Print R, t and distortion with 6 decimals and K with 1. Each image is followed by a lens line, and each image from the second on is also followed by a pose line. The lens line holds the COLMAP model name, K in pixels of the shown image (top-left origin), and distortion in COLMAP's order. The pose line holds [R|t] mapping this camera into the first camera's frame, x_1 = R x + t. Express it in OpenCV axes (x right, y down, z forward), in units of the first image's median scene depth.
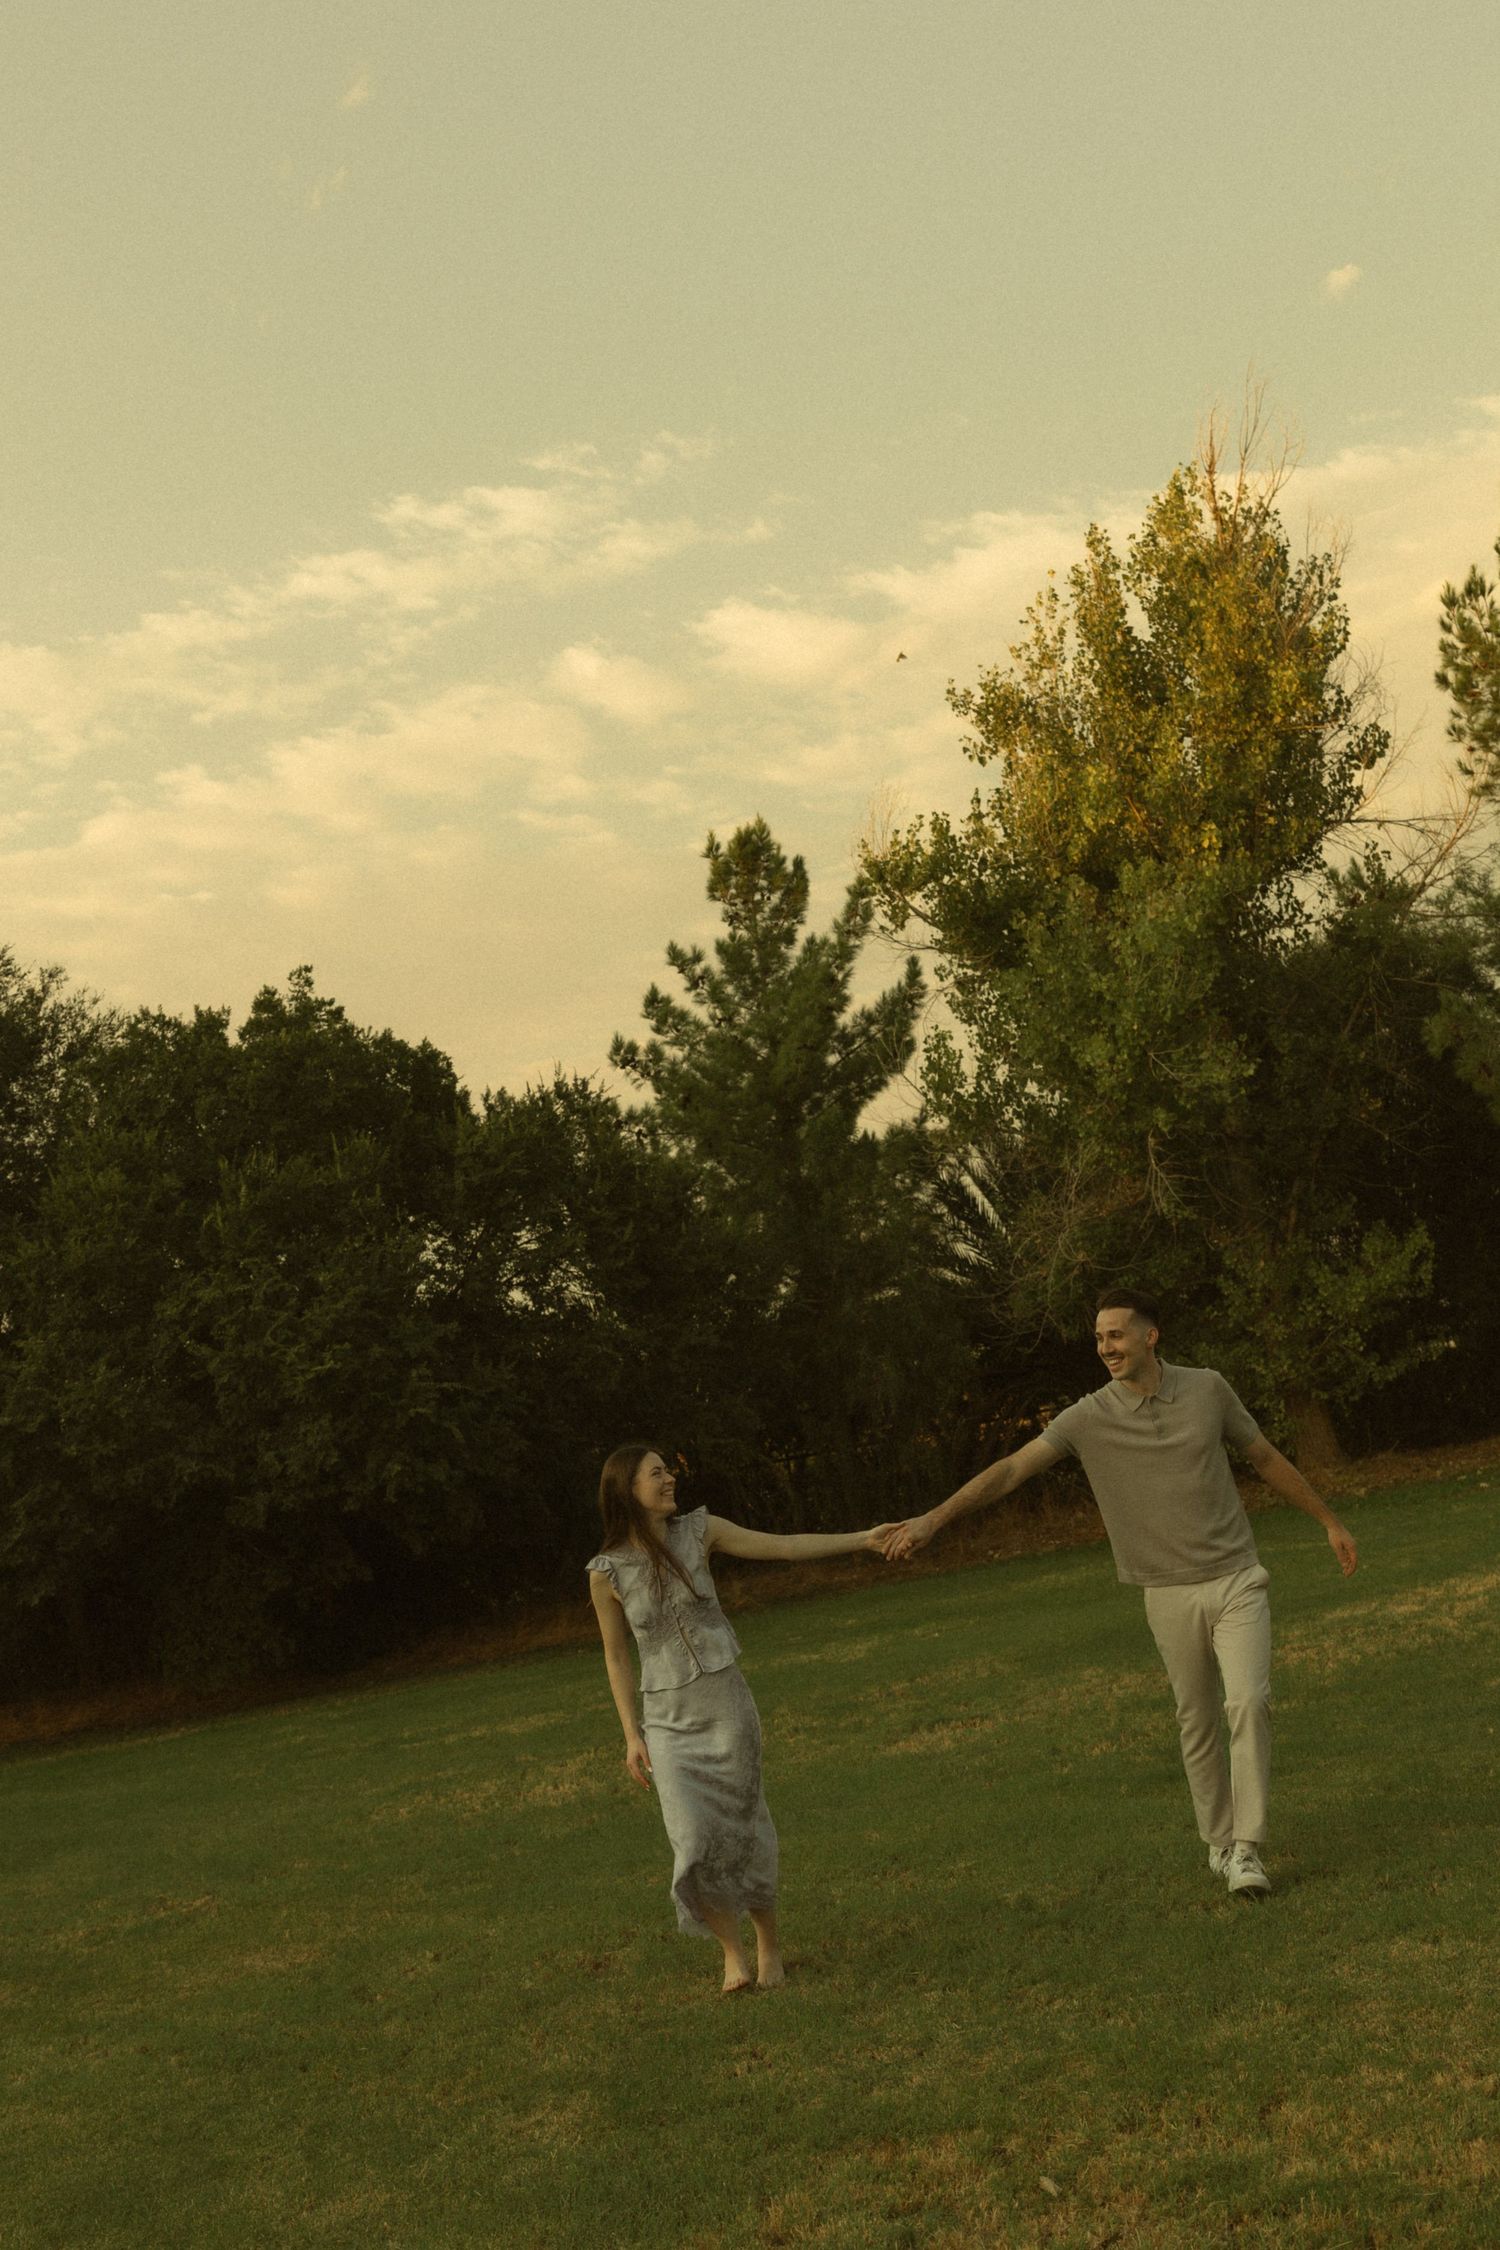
lens RADIAL K [[3072.2, 0, 731.9], [0, 3072.2, 1096.0], [0, 0, 1]] dist [0.027460, 0.000000]
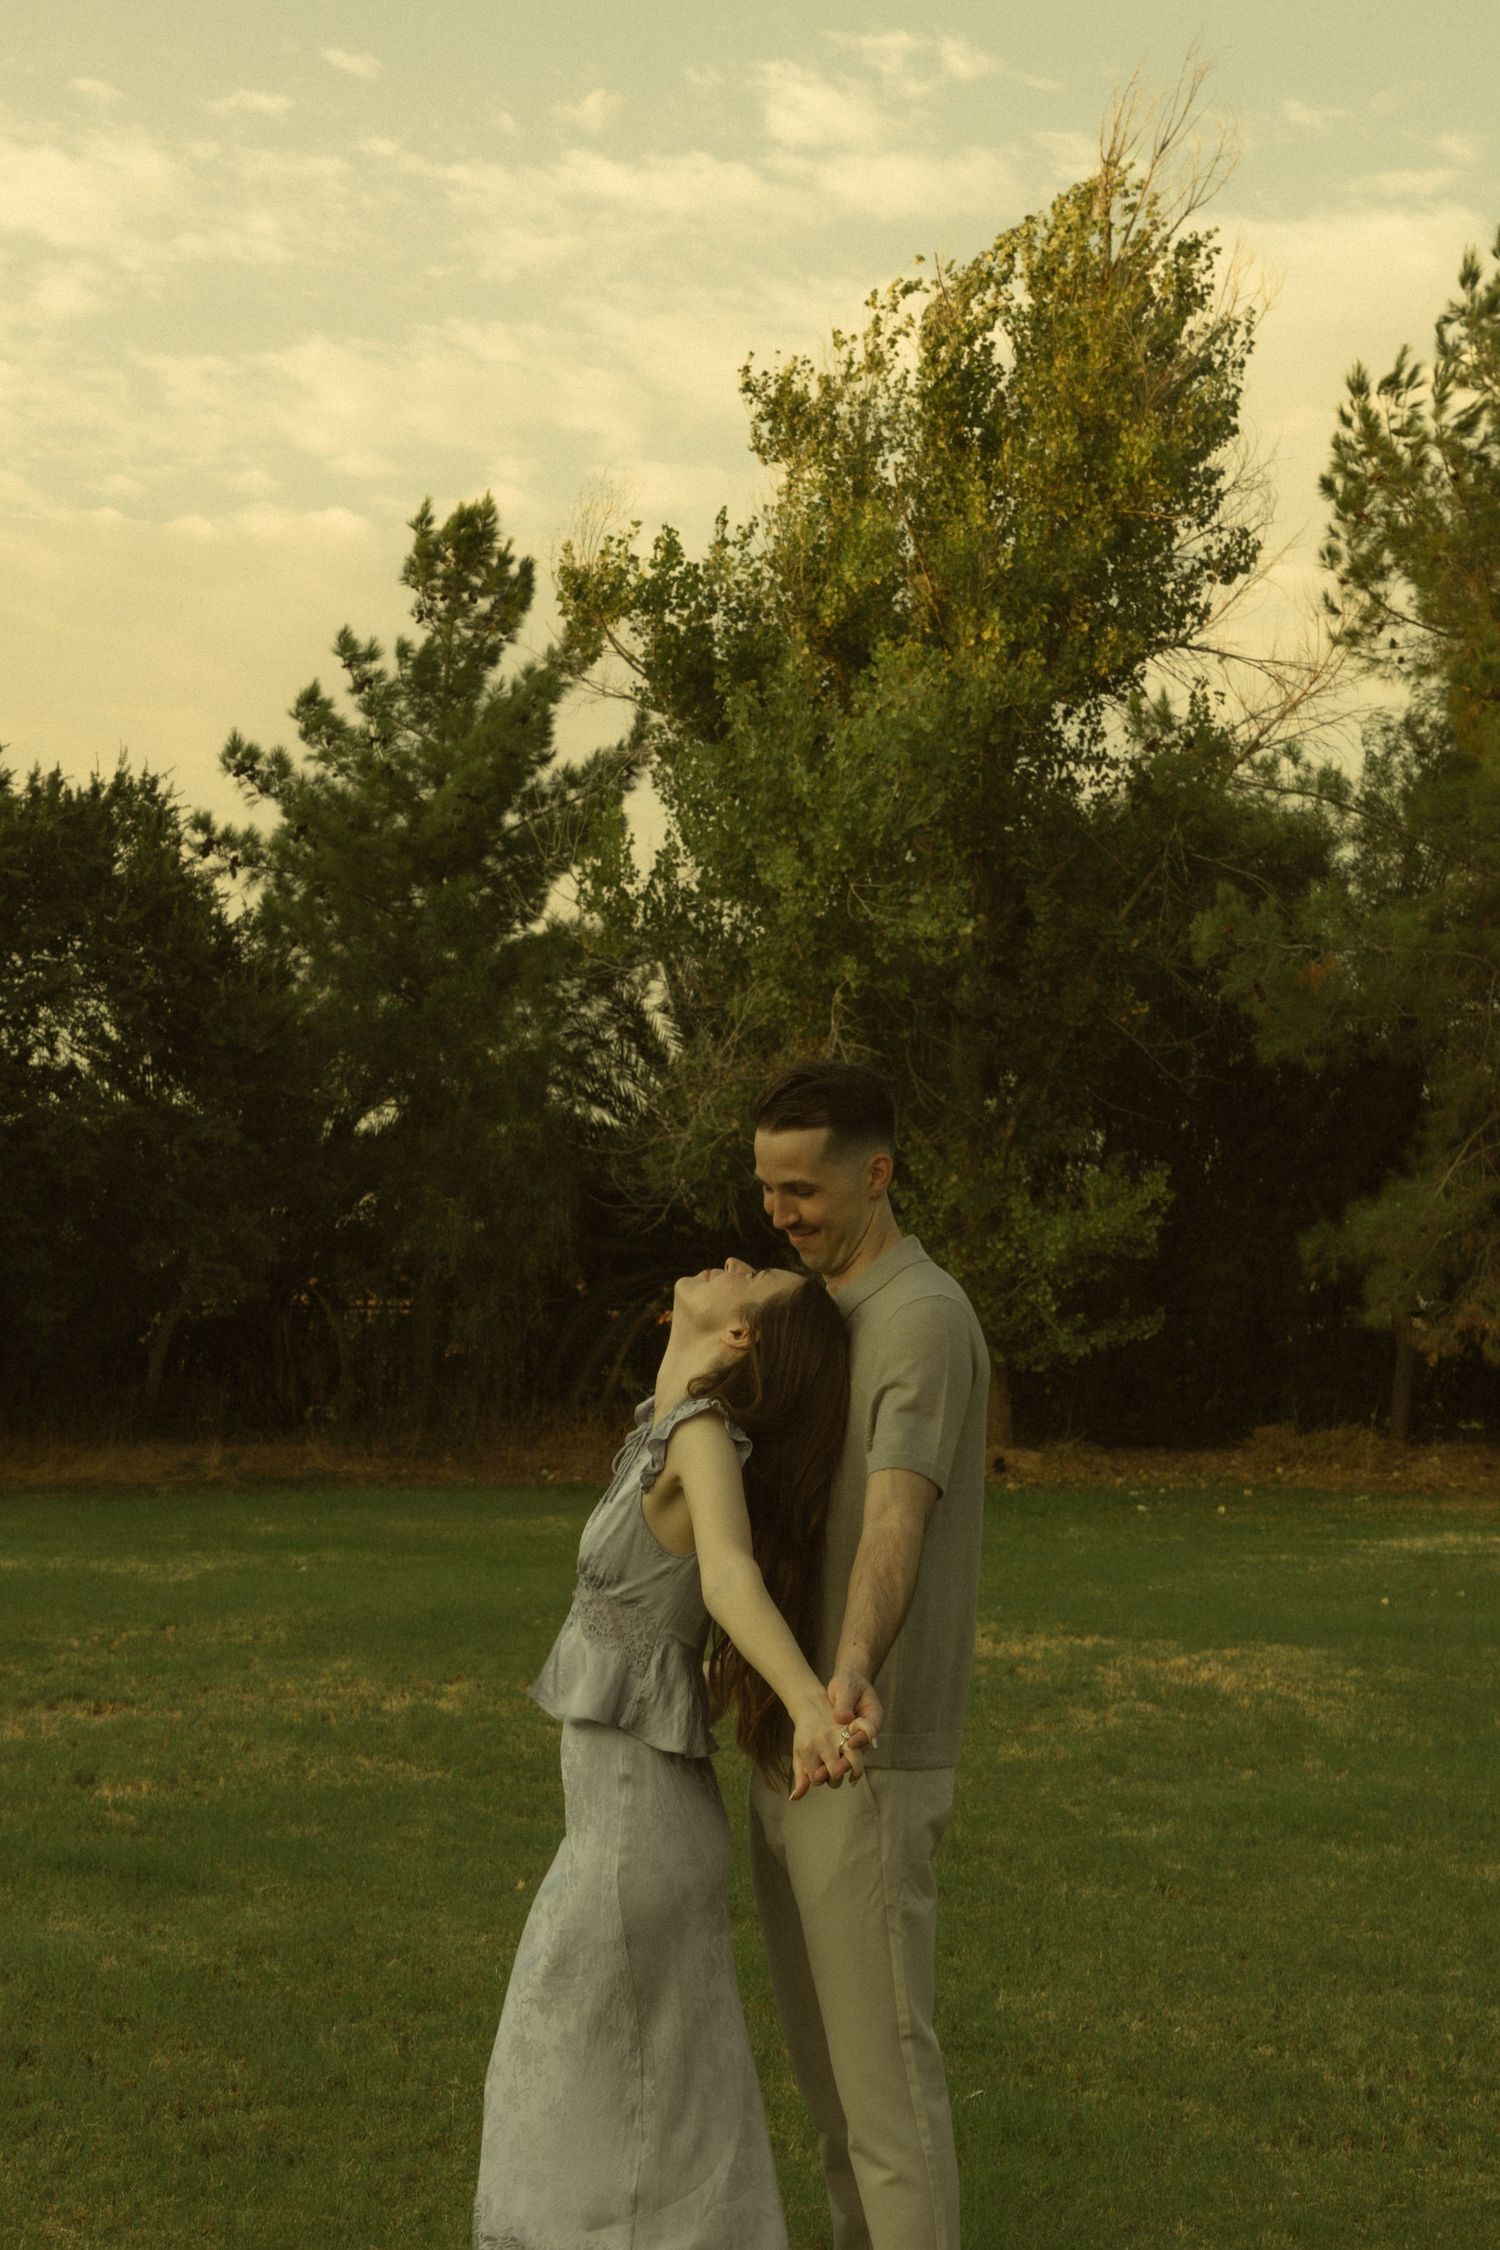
lens RADIAL K [[3647.3, 0, 789.8], [0, 3647.3, 1135.3], [0, 0, 1]] dist [0.057831, 0.000000]
pose [[0.979159, 0.194461, 0.058582, 0.073824], [-0.197994, 0.978232, 0.062136, -0.005763], [-0.045224, -0.072440, 0.996347, 0.073818]]
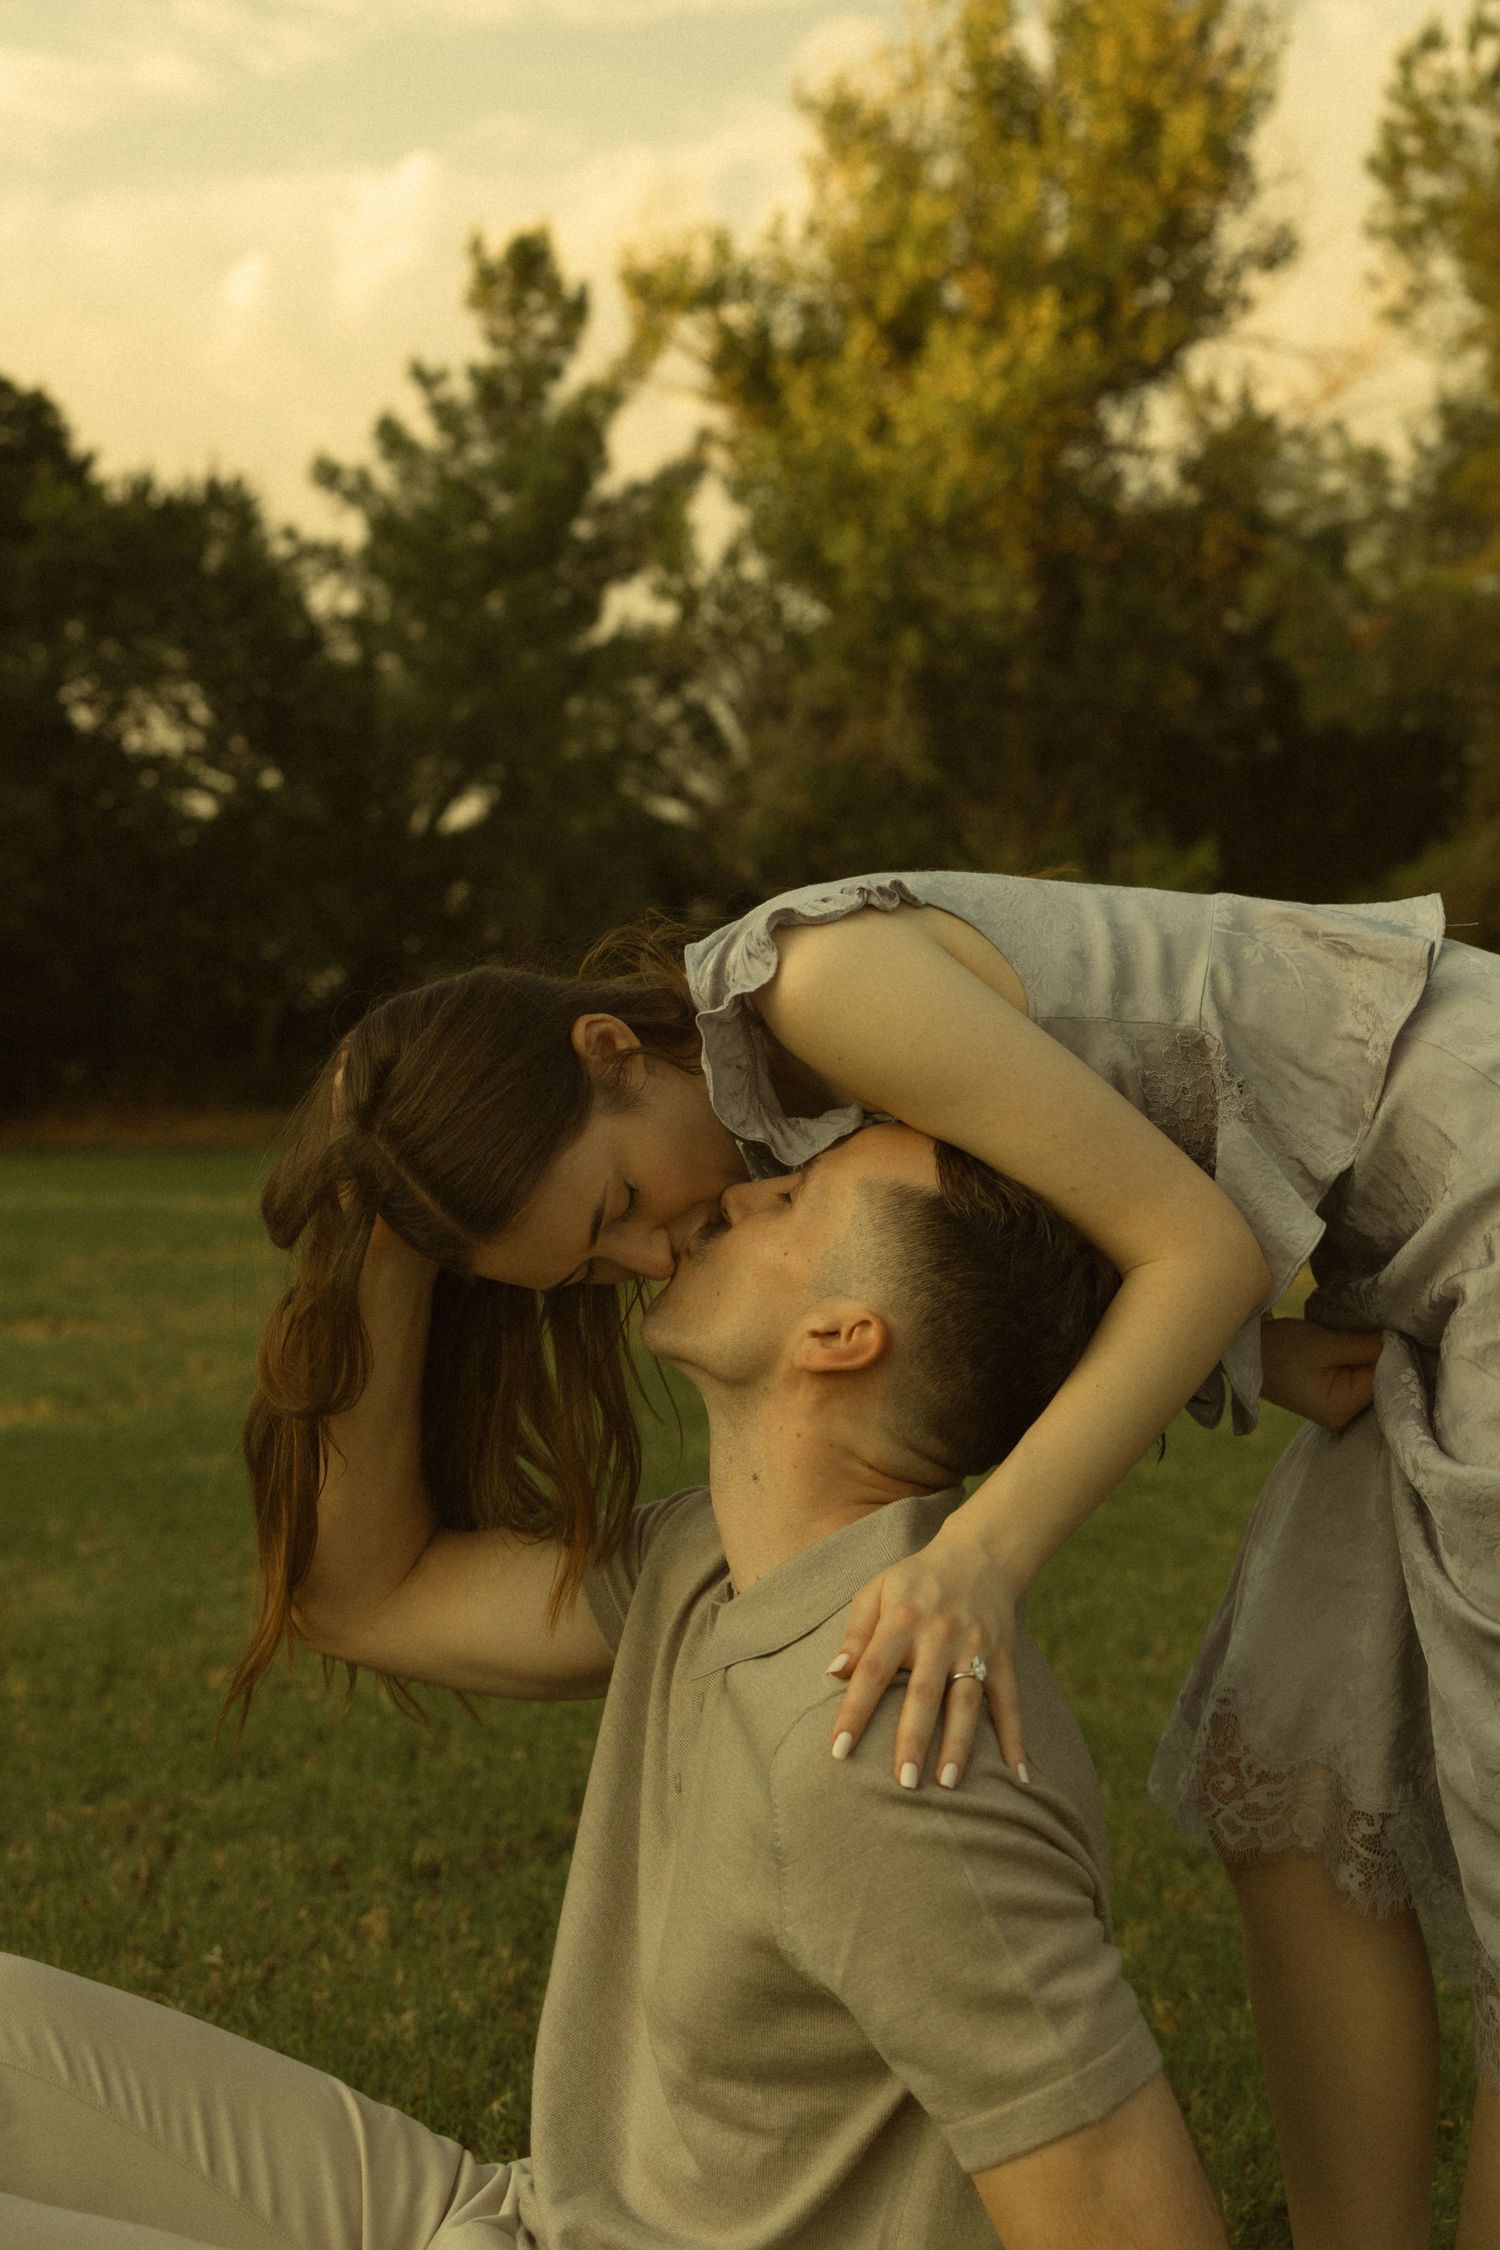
lens RADIAL K [[3067.0, 0, 737.5], [0, 3067.0, 1142.3], [0, 0, 1]] dist [0.013816, 0.000000]
pose [[0.982886, 0.178160, 0.046840, 0.075392], [-0.183145, 0.972420, 0.144420, 0.024835], [-0.019818, -0.150526, 0.988407, 0.177734]]
